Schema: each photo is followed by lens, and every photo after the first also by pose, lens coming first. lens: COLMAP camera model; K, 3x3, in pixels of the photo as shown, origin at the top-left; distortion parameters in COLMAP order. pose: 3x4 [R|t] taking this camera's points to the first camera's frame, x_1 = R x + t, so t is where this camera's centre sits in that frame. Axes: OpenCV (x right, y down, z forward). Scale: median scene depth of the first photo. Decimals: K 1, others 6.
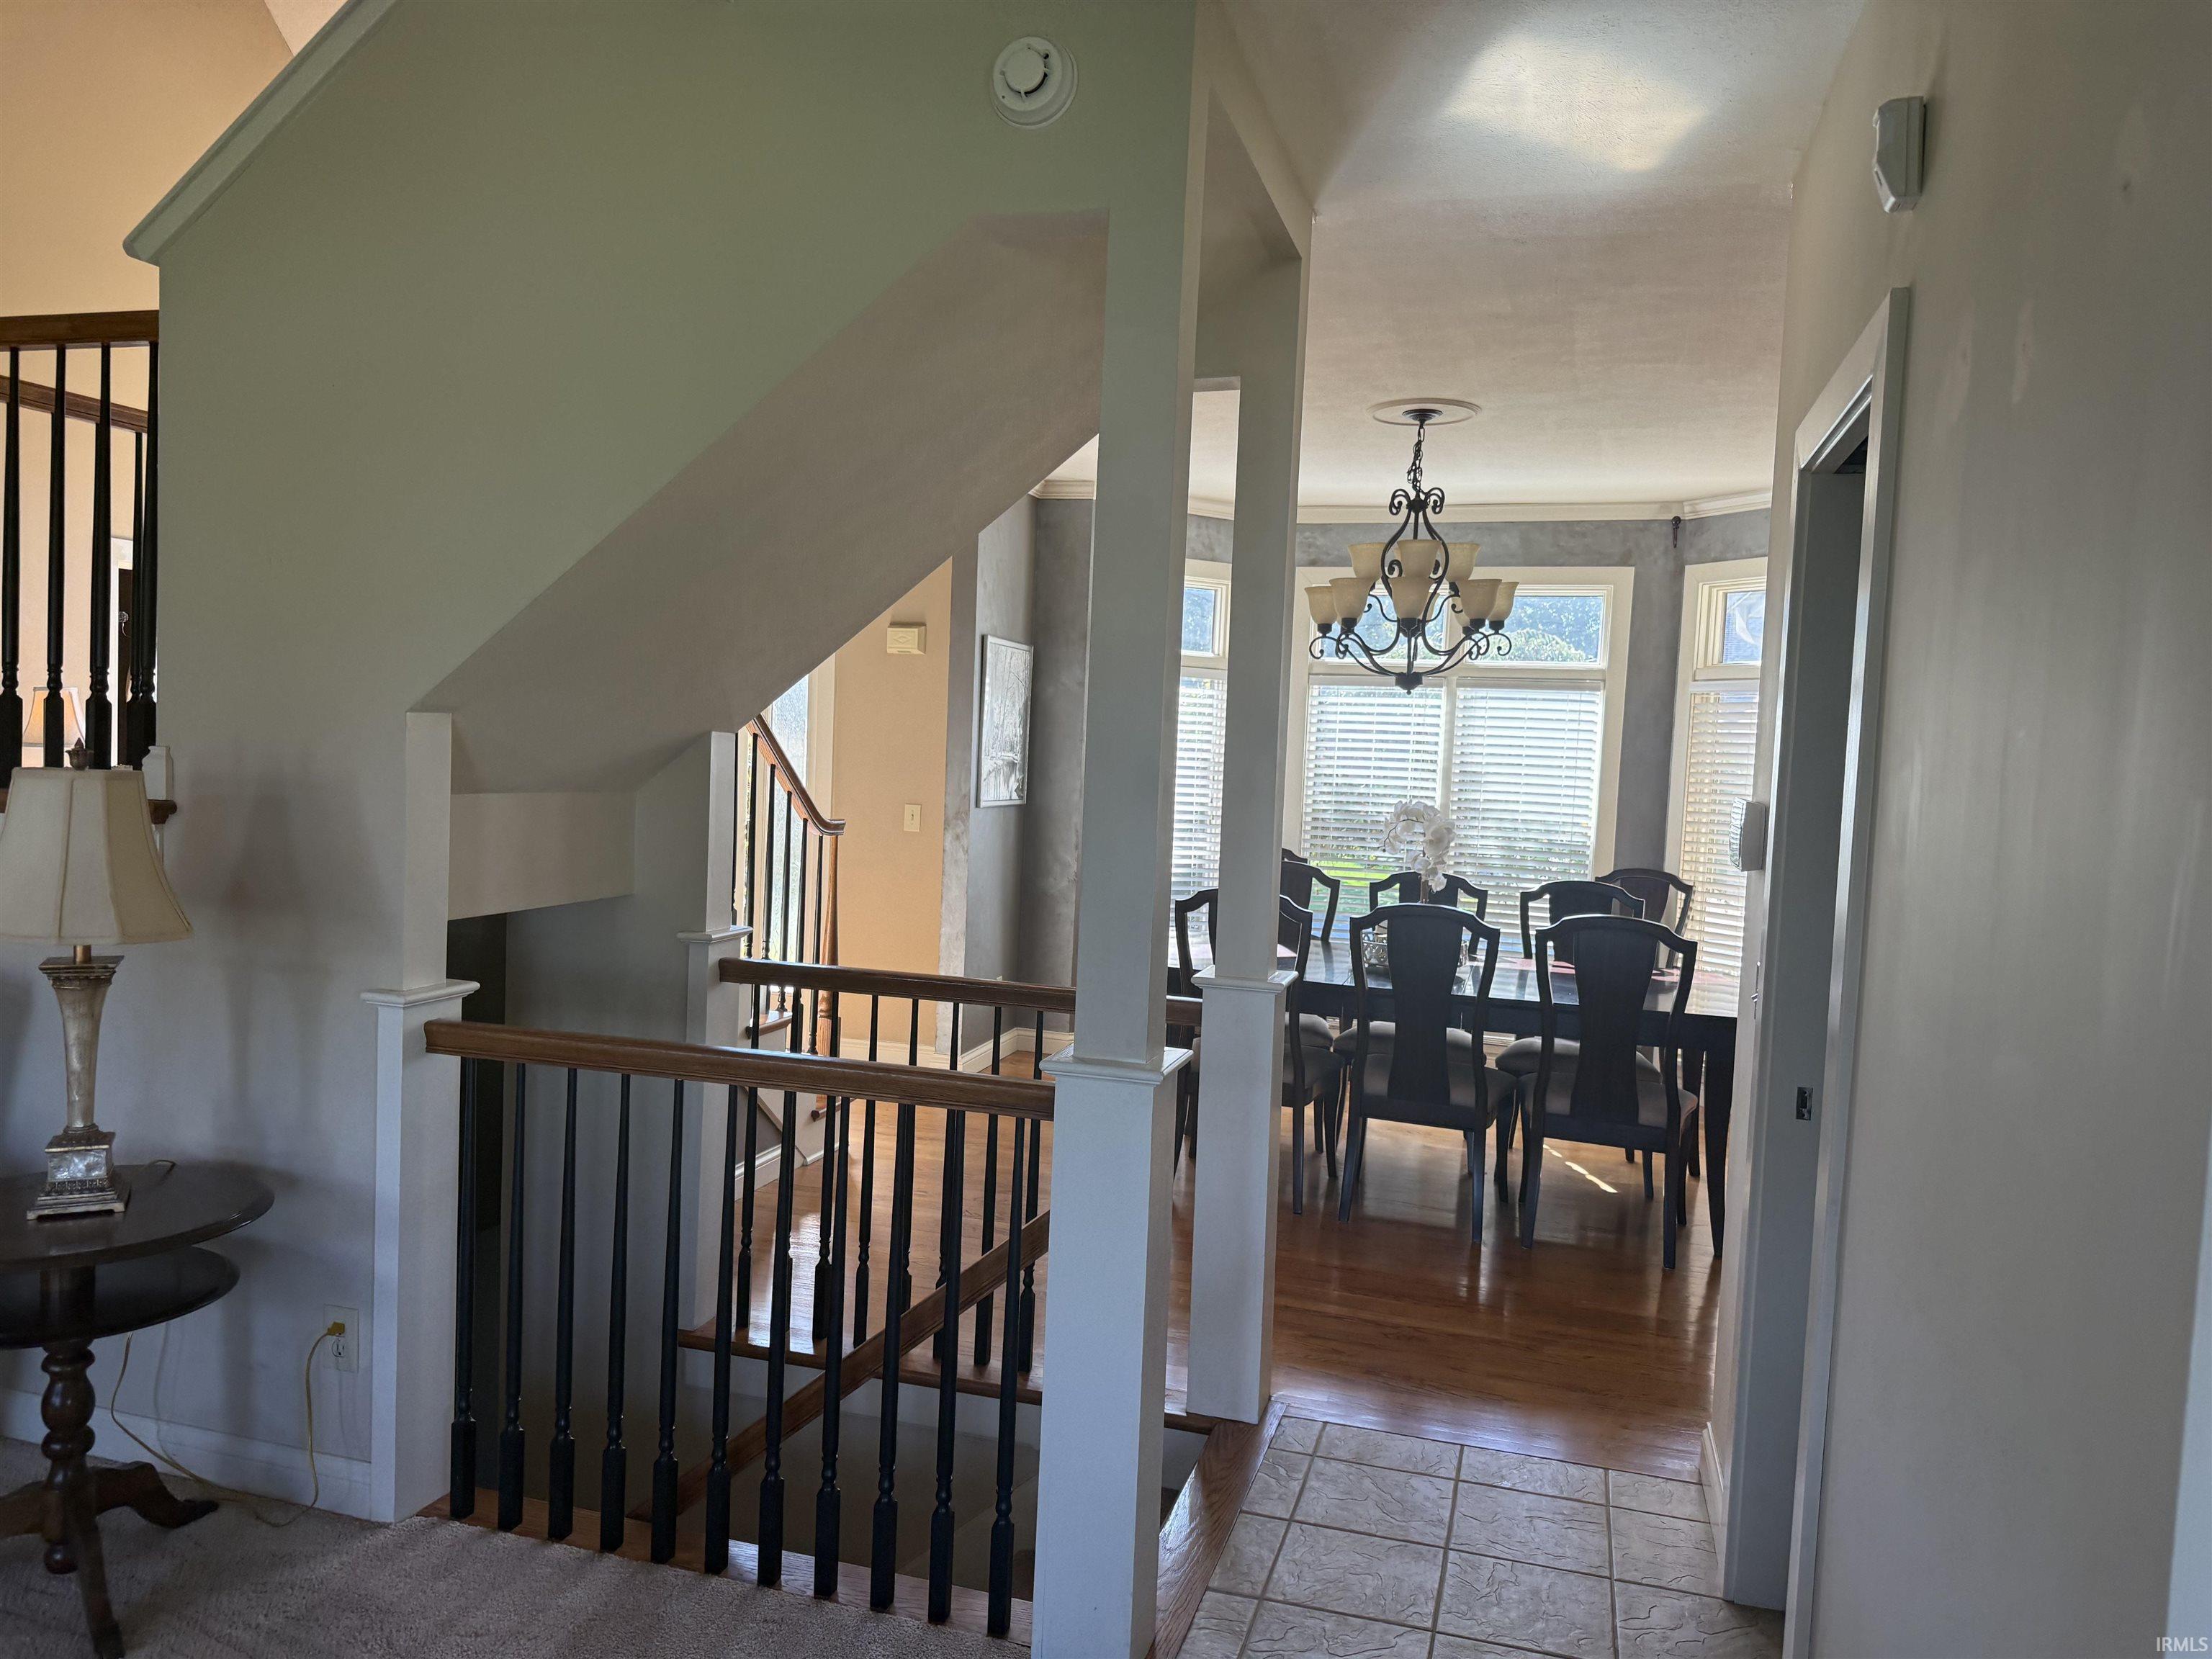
lens RADIAL K [[1569.2, 0, 1106.0], [0, 1569.2, 829.5], [0, 0, 1]] dist [-0.001877, -0.003169]
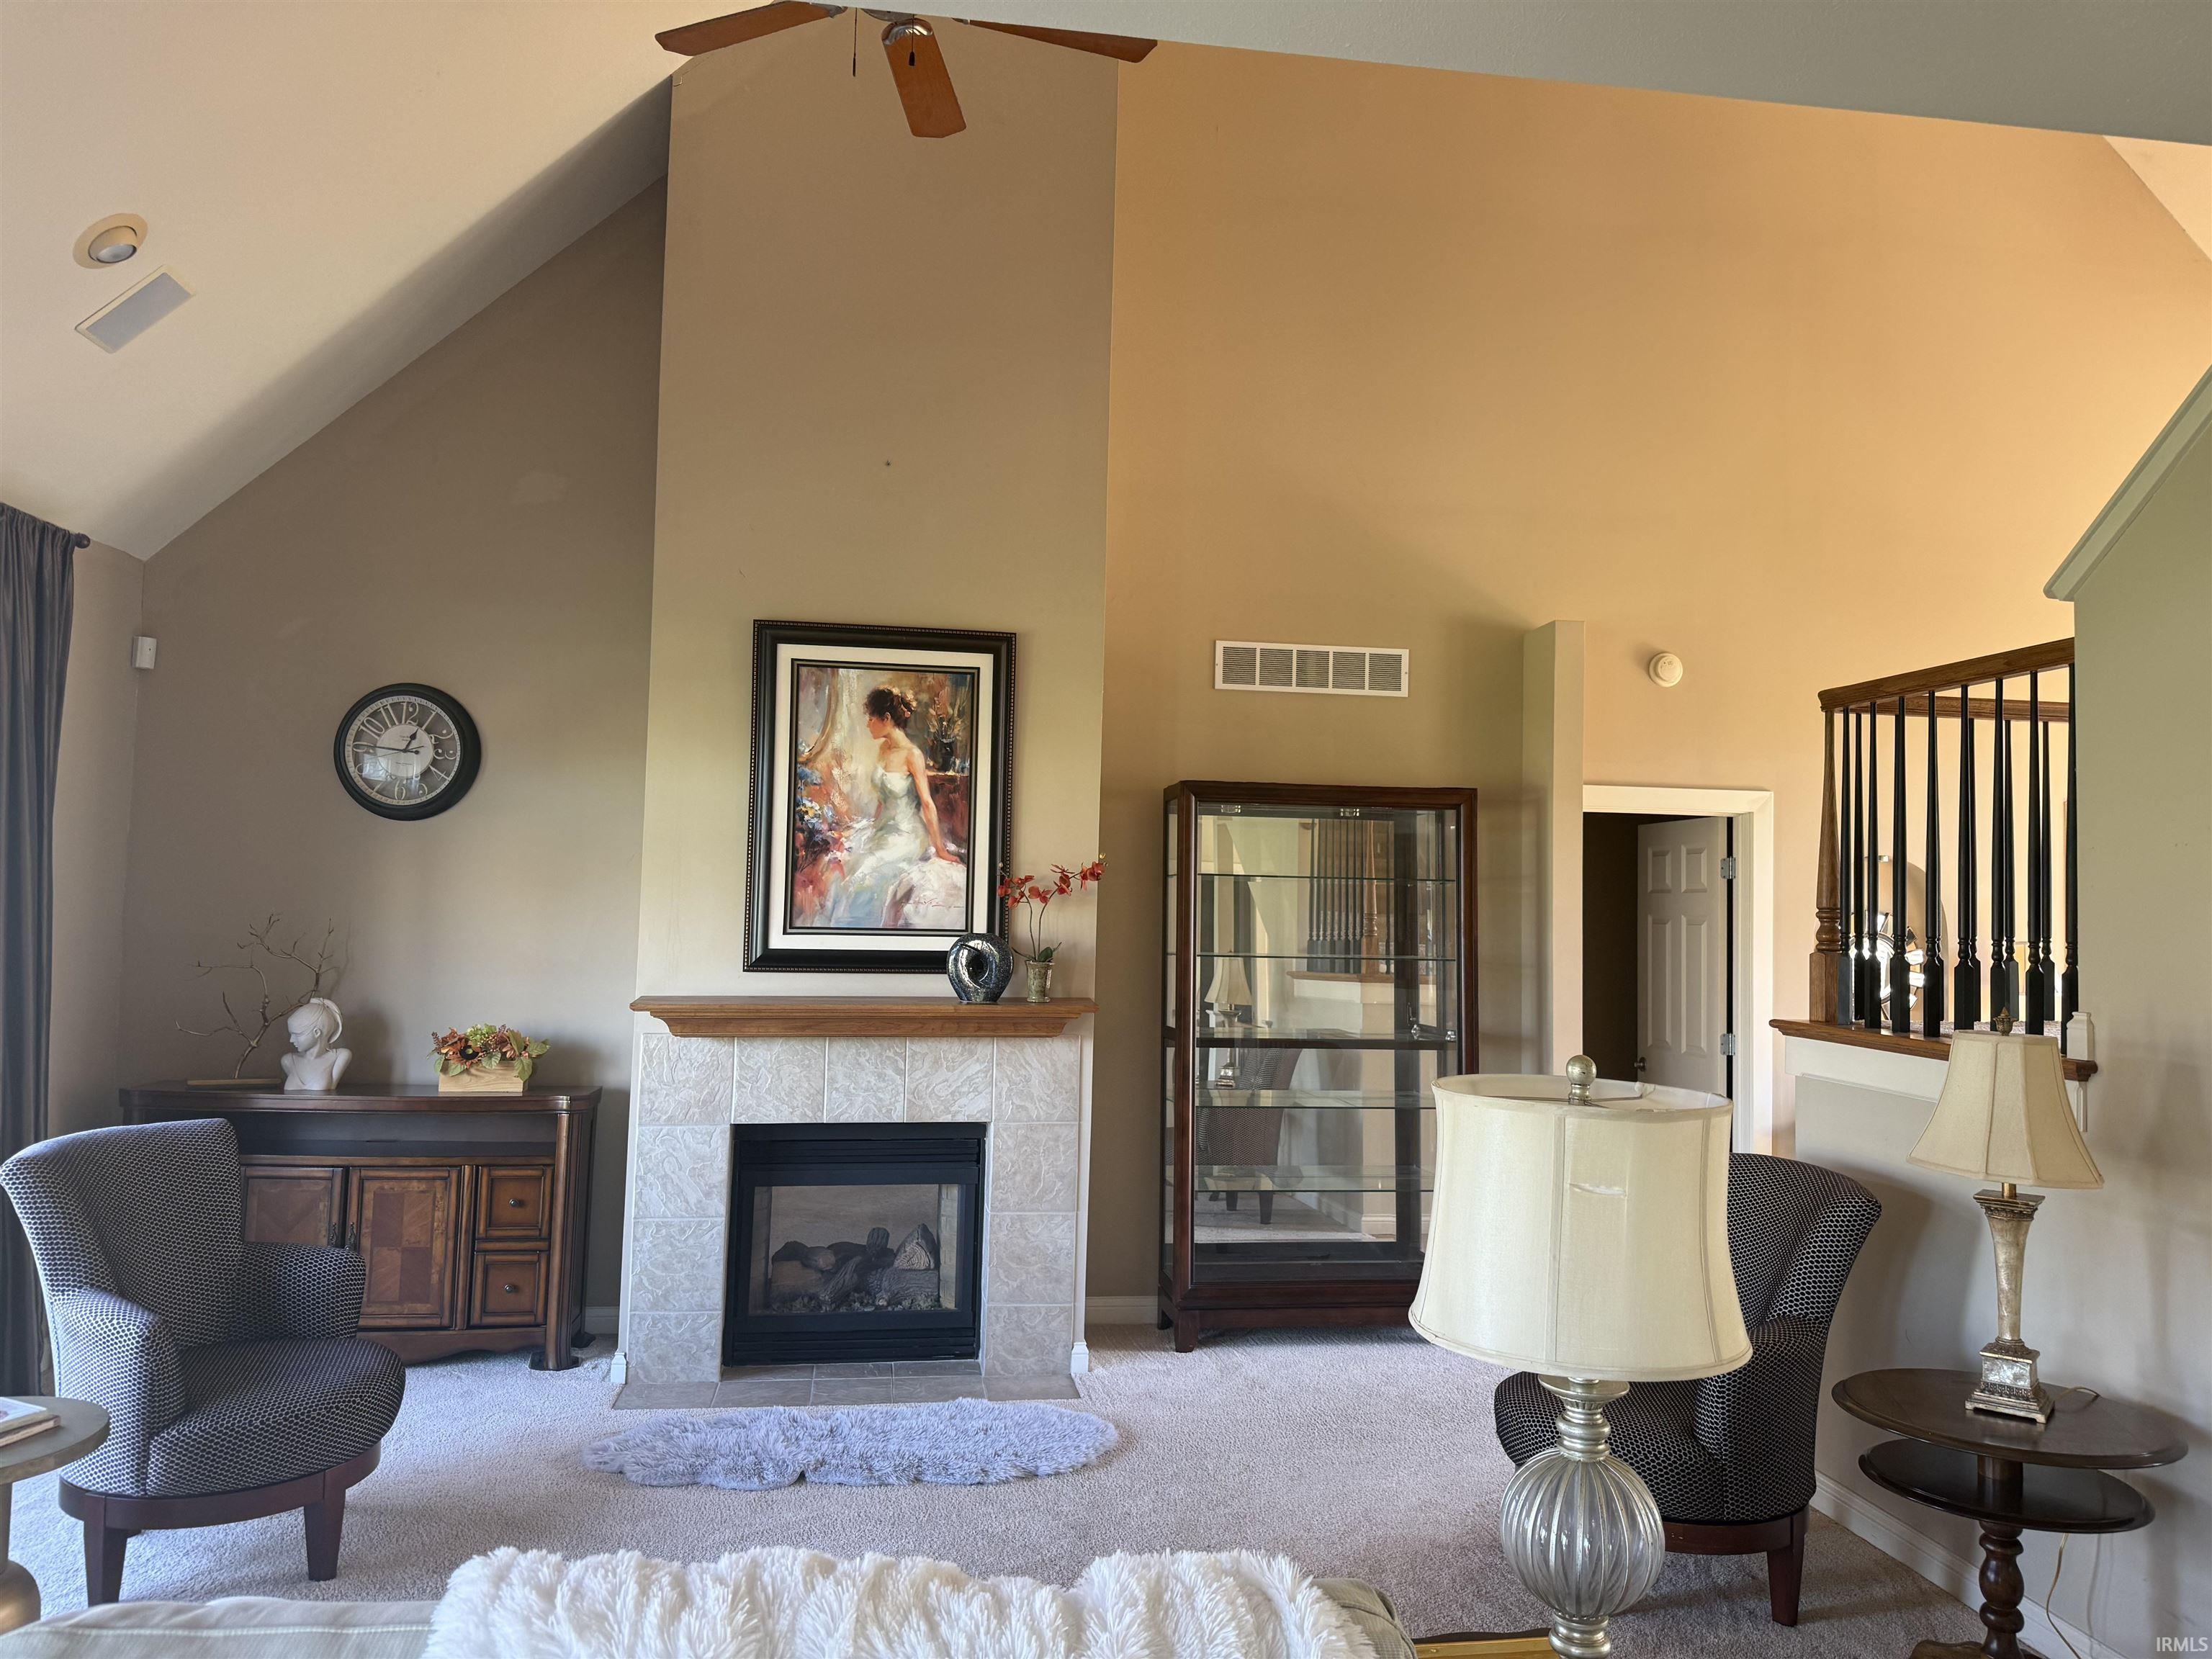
lens RADIAL K [[1578.2, 0, 1106.8], [0, 1578.2, 808.3], [0, 0, 1]] dist [0.155649, -0.177849]
pose [[0.423910, -0.082362, -0.901951, 0.191484], [-0.056292, 0.991535, -0.116999, -0.023849], [0.903953, 0.100369, 0.415686, -0.158808]]
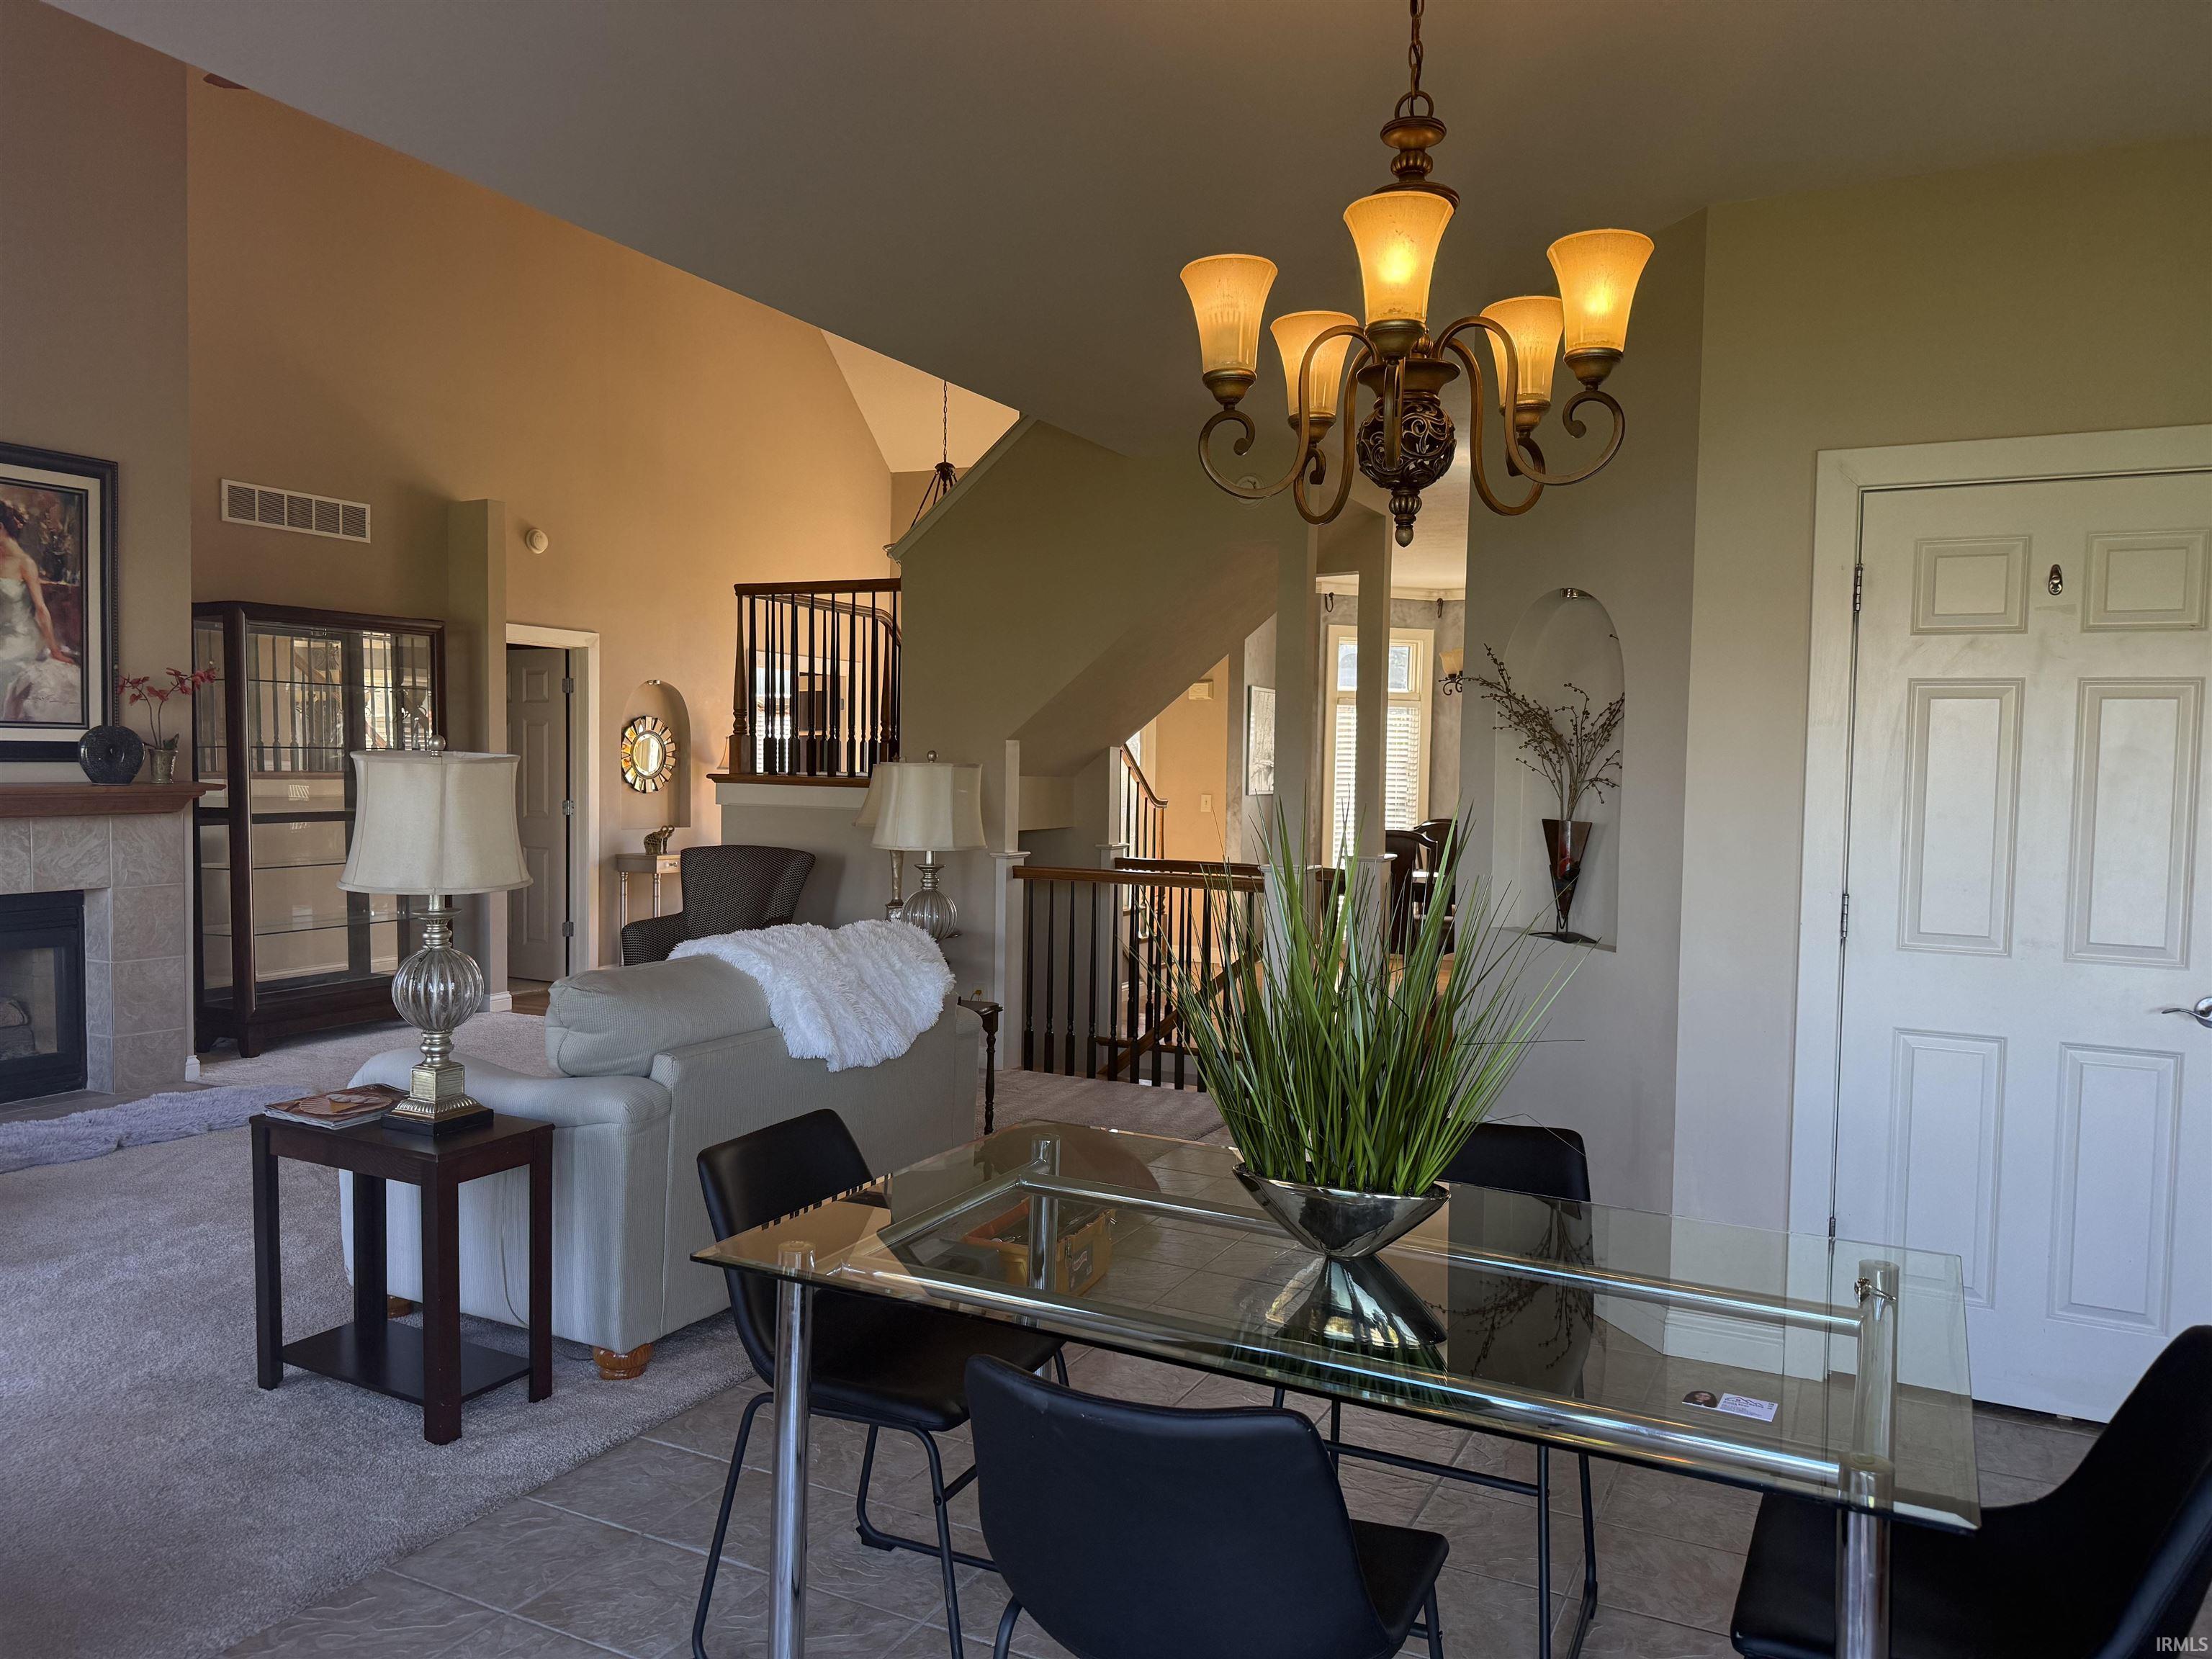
lens RADIAL K [[1578.2, 0, 1106.8], [0, 1578.2, 808.3], [0, 0, 1]] dist [0.155649, -0.177849]
pose [[0.983335, -0.017586, -0.180951, 0.168218], [0.012426, 0.999484, -0.029607, 0.111593], [0.181379, 0.026865, 0.983046, -1.479281]]
